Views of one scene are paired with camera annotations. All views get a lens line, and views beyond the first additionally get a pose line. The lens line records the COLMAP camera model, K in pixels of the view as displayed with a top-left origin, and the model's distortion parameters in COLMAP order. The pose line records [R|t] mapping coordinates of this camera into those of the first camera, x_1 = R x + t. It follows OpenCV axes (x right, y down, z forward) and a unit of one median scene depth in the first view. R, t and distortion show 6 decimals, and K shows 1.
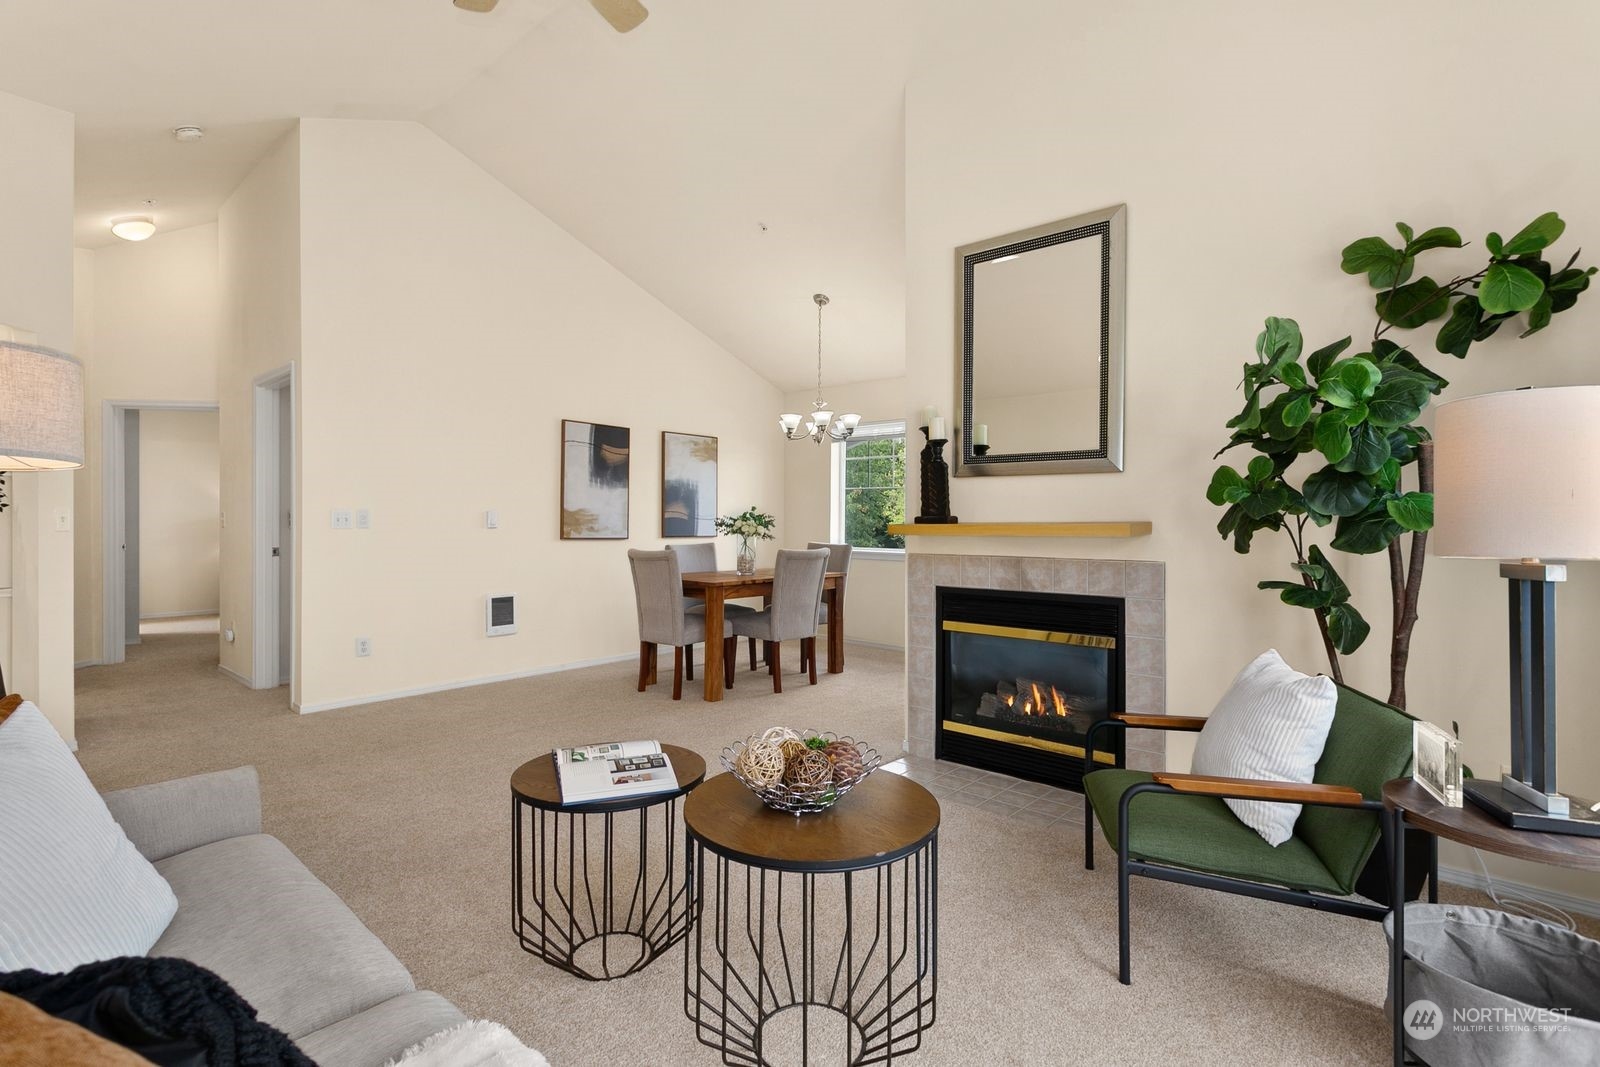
lens RADIAL K [[767.5, 0, 803.2], [0, 767.5, 525.3], [0, 0, 1]] dist [0.001772, 0.000998]
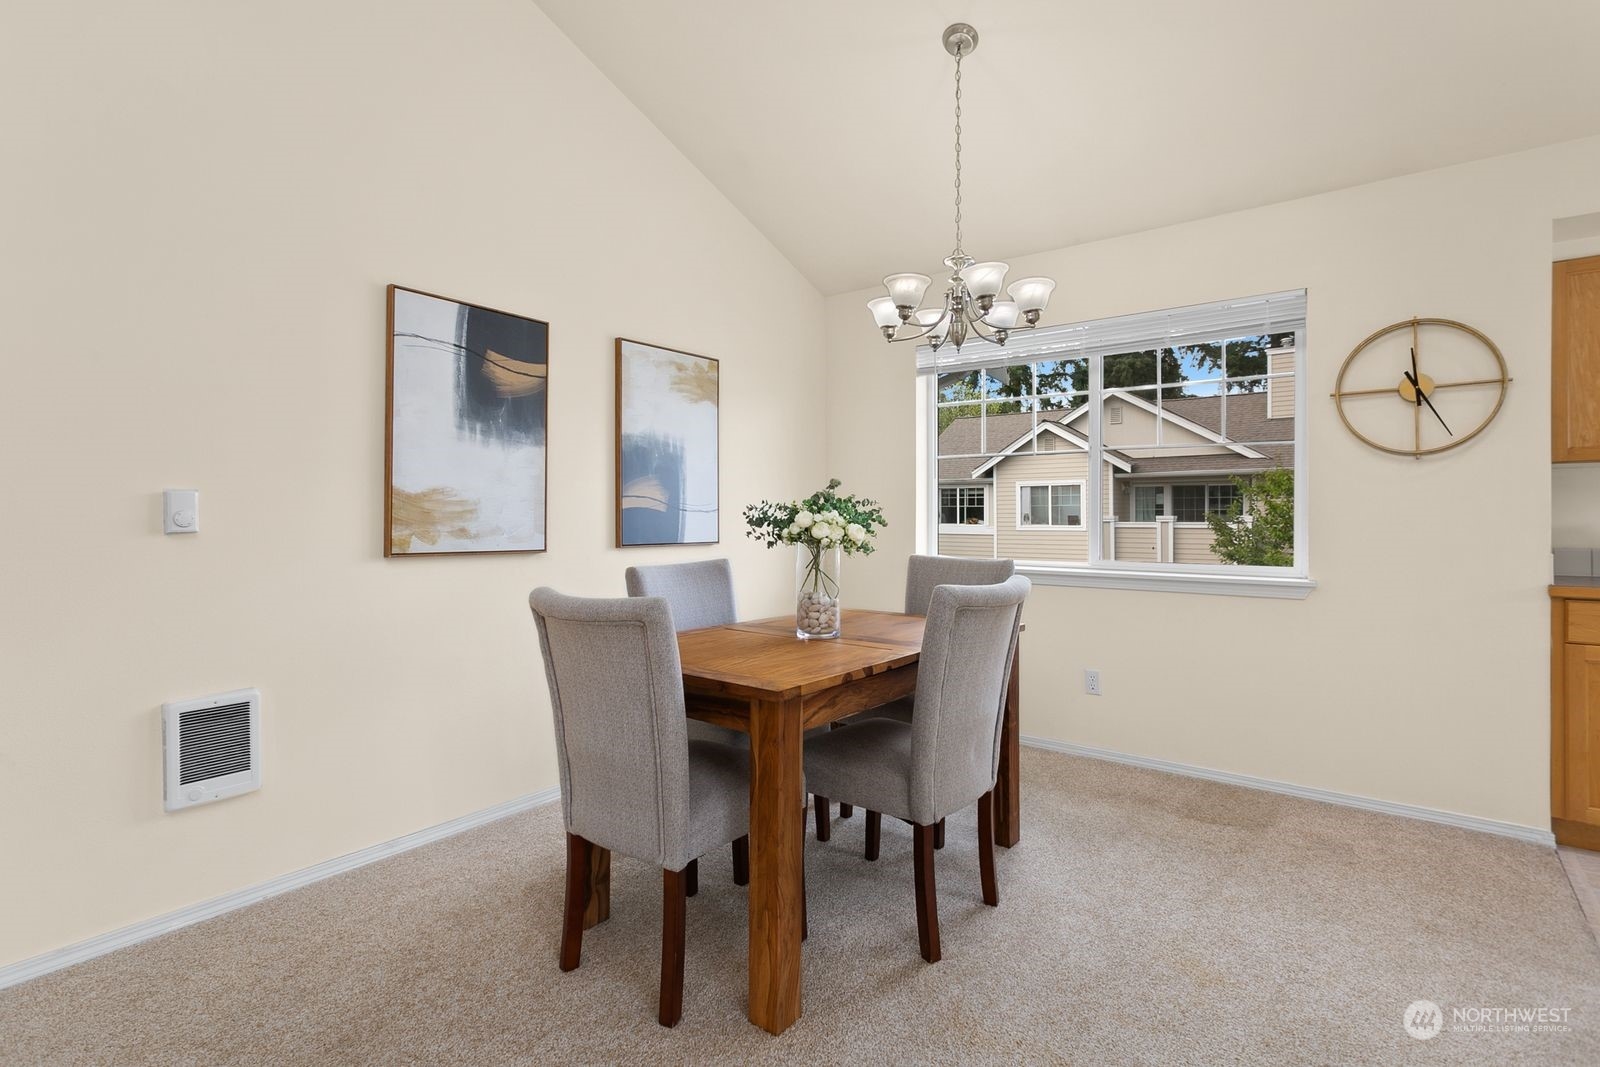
lens RADIAL K [[756.7, 0, 805.1], [0, 756.7, 524.3], [0, 0, 1]] dist [0.001865, 0.001072]
pose [[0.997478, -0.006072, 0.070717, -0.108794], [0.005624, 0.999963, 0.006537, -0.001955], [-0.070754, -0.006123, 0.997475, 0.561746]]
